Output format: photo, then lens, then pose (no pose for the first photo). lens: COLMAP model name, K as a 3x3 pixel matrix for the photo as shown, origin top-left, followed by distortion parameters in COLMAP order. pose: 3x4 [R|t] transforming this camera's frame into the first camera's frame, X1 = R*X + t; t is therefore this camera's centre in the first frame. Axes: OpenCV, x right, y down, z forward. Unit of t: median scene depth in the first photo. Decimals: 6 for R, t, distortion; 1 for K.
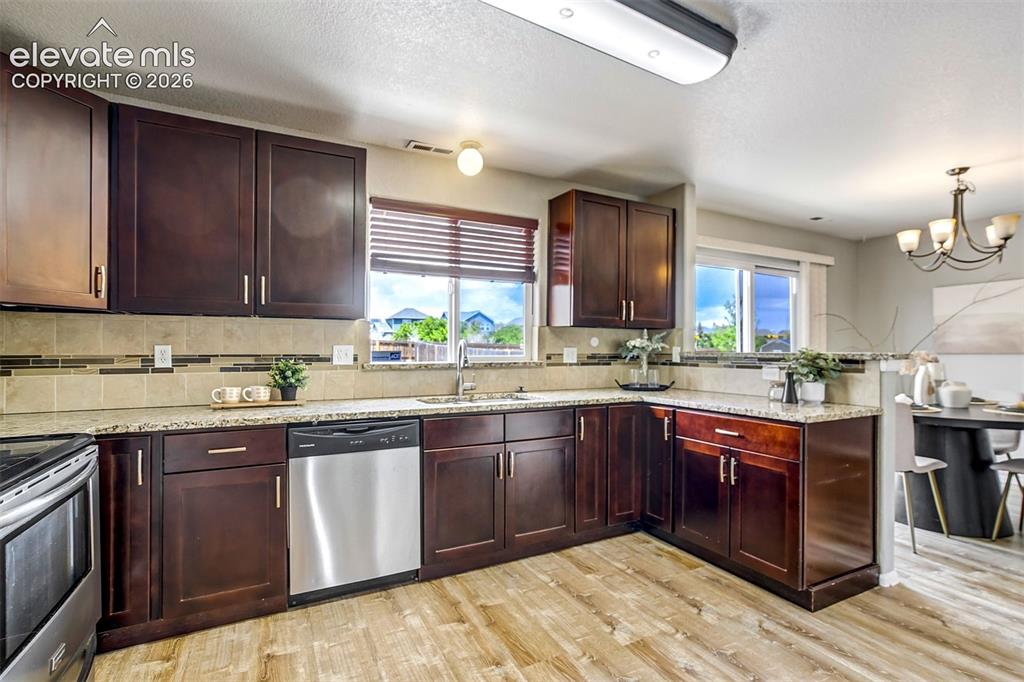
lens RADIAL K [[477.7, 0, 534.5], [0, 477.7, 349.2], [0, 0, 1]] dist [-0.029585, 0.014610]
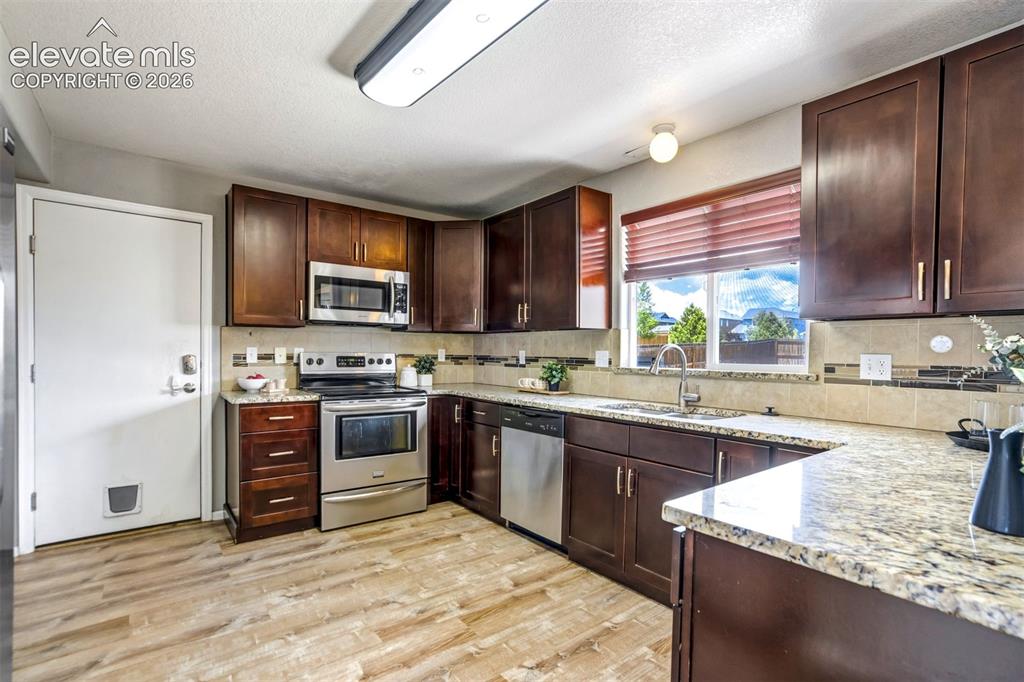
lens RADIAL K [[477.7, 0, 509.7], [0, 477.7, 365.0], [0, 0, 1]] dist [-0.029585, 0.014610]
pose [[0.166709, 0.025106, -0.985686, 0.839241], [-0.013315, 0.999642, 0.023209, 0.003409], [0.985916, 0.009256, 0.166984, 0.666592]]
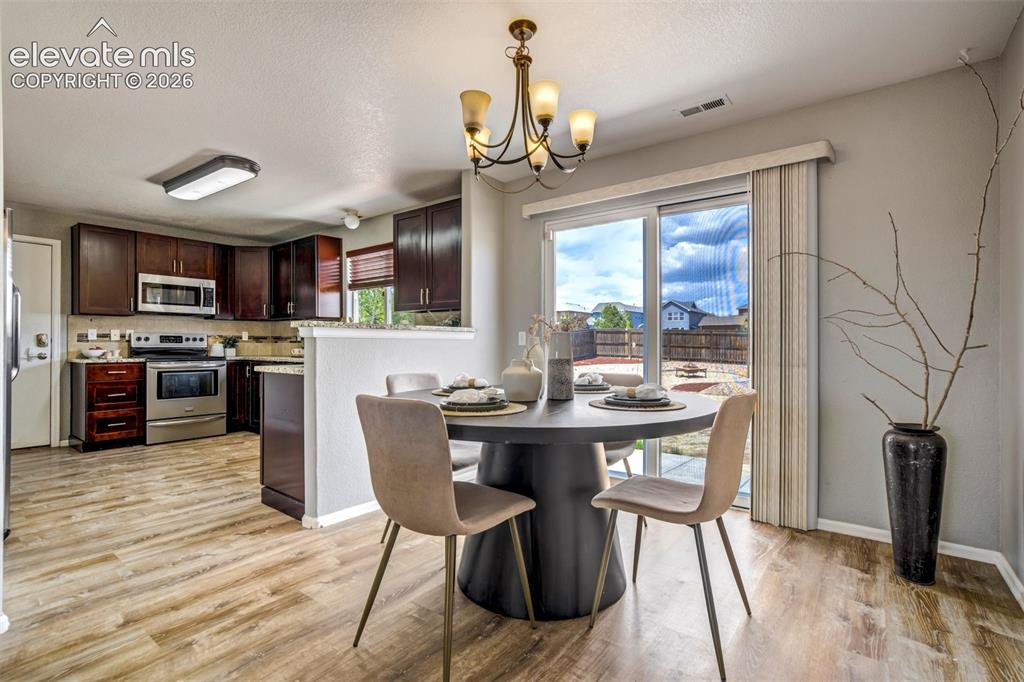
lens RADIAL K [[477.7, 0, 515.3], [0, 477.7, 345.2], [0, 0, 1]] dist [-0.029585, 0.014610]
pose [[0.420402, -0.003323, -0.907332, 1.964577], [-0.000923, 0.999991, -0.004090, 0.070131], [0.907338, 0.002557, 0.420395, 0.958185]]
